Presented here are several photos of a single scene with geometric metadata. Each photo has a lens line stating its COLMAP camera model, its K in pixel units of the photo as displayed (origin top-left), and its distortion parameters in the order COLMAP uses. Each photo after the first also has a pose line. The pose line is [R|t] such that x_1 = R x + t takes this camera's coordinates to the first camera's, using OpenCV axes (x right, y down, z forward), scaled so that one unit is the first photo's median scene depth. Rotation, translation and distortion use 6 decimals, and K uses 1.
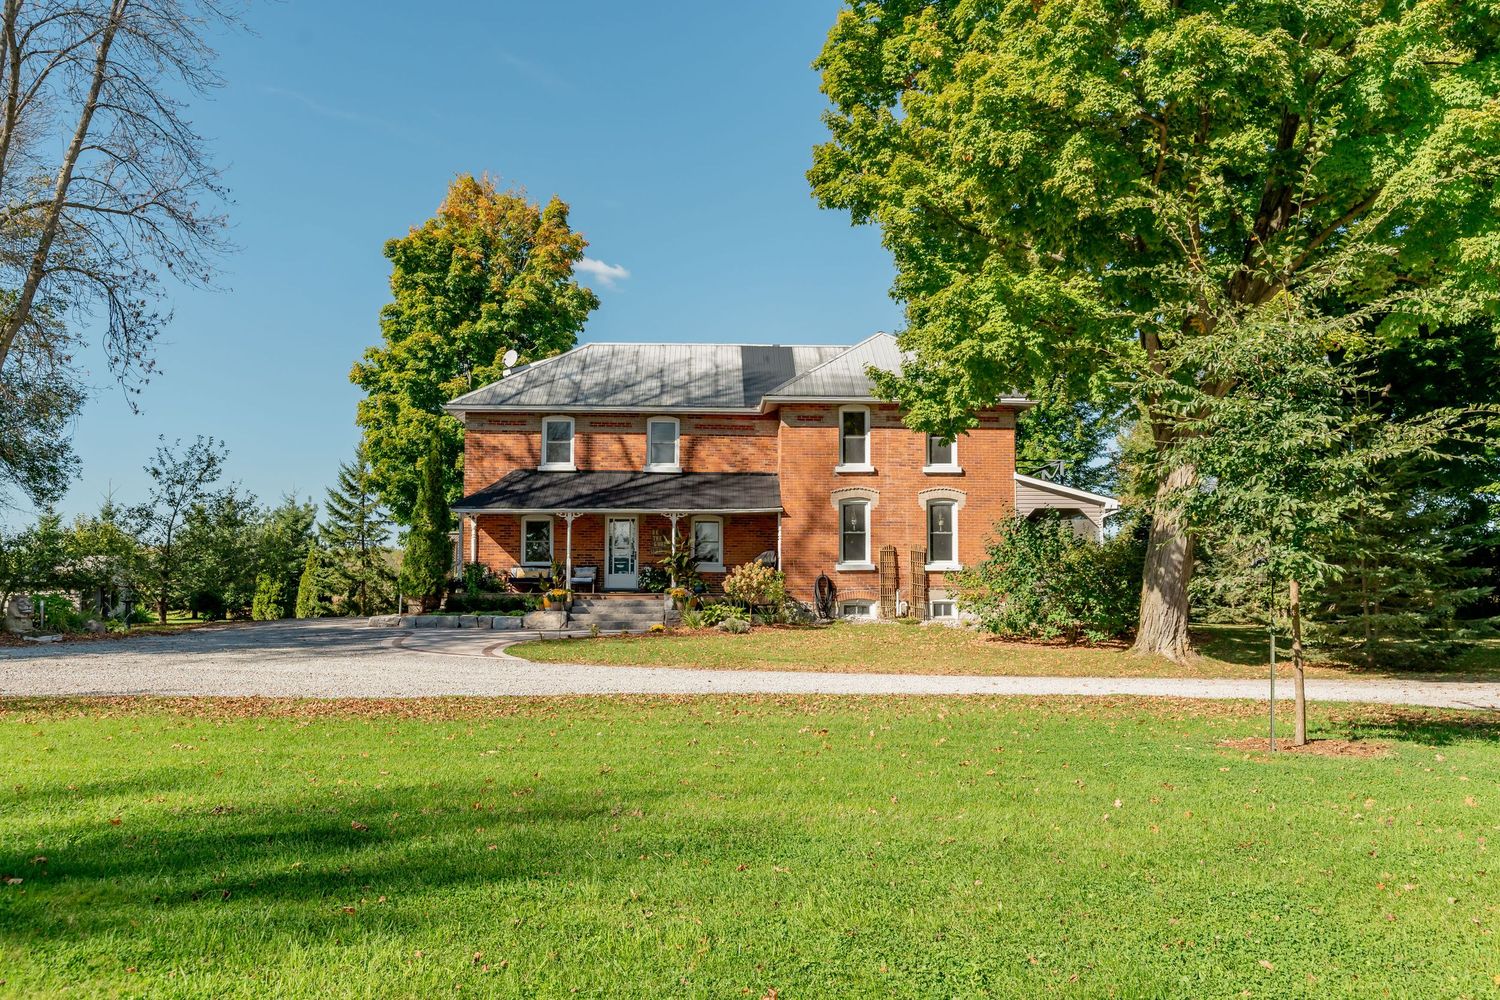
lens RADIAL K [[1201.8, 0, 750.0], [0, 1201.8, 500.0], [0, 0, 1]] dist [0.000157, 0.000036]
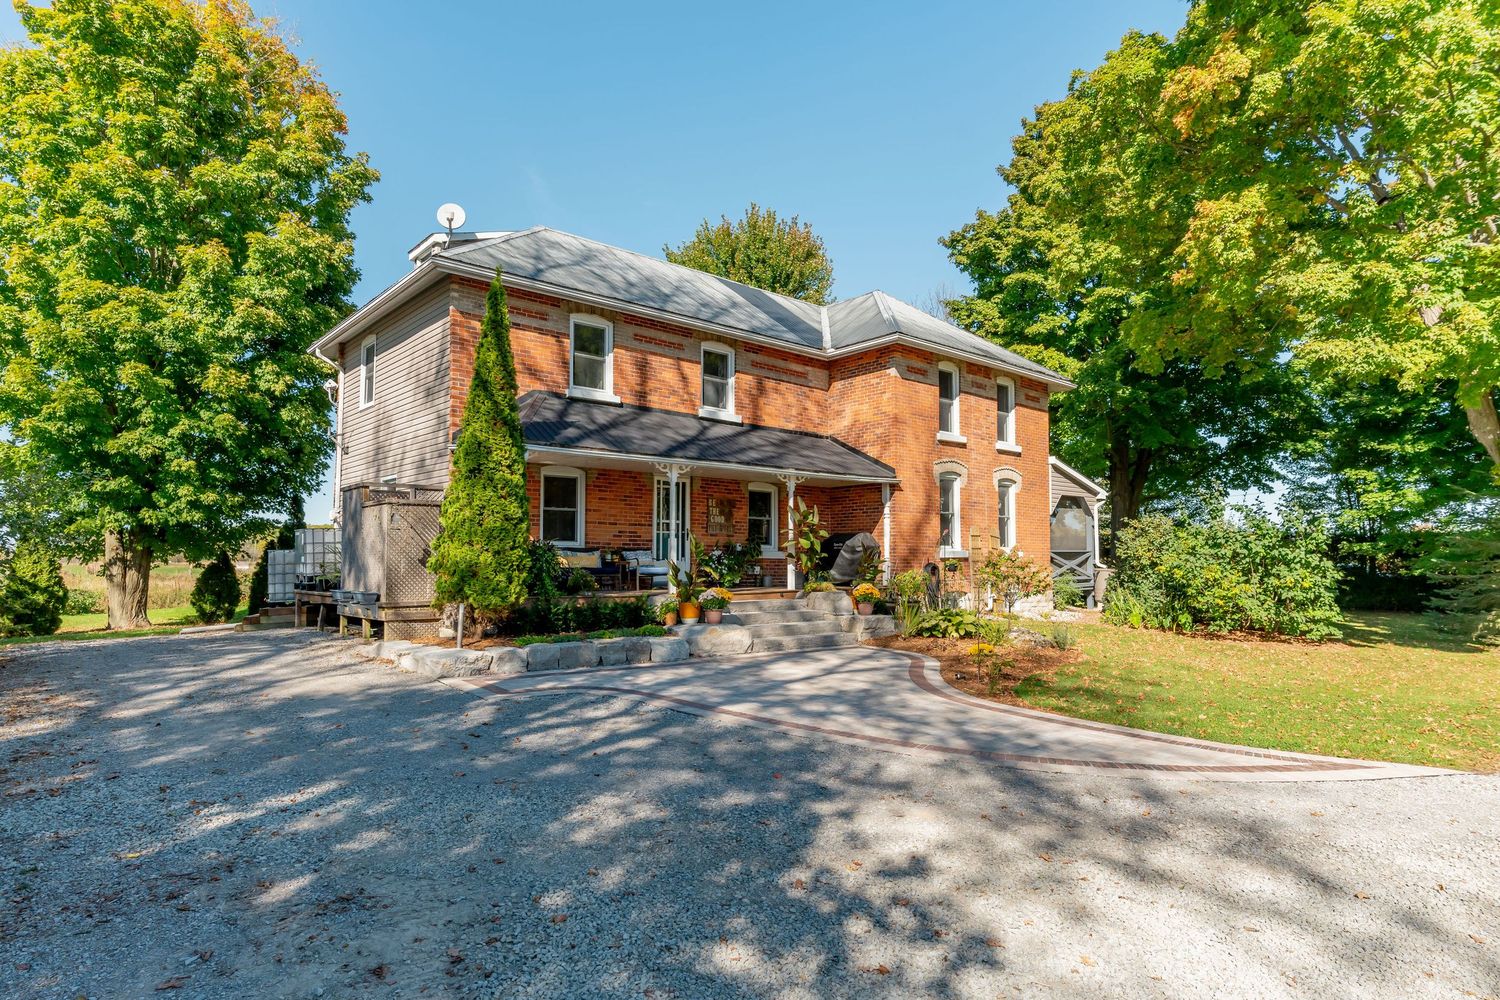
lens RADIAL K [[843.5, 0, 750.0], [0, 843.5, 500.0], [0, 0, 1]] dist [-0.000525, -0.000269]
pose [[0.768495, 0.043942, 0.638345, -0.379417], [-0.046708, 0.998830, -0.012526, 0.030236], [-0.638148, -0.020190, 0.769649, 0.600910]]
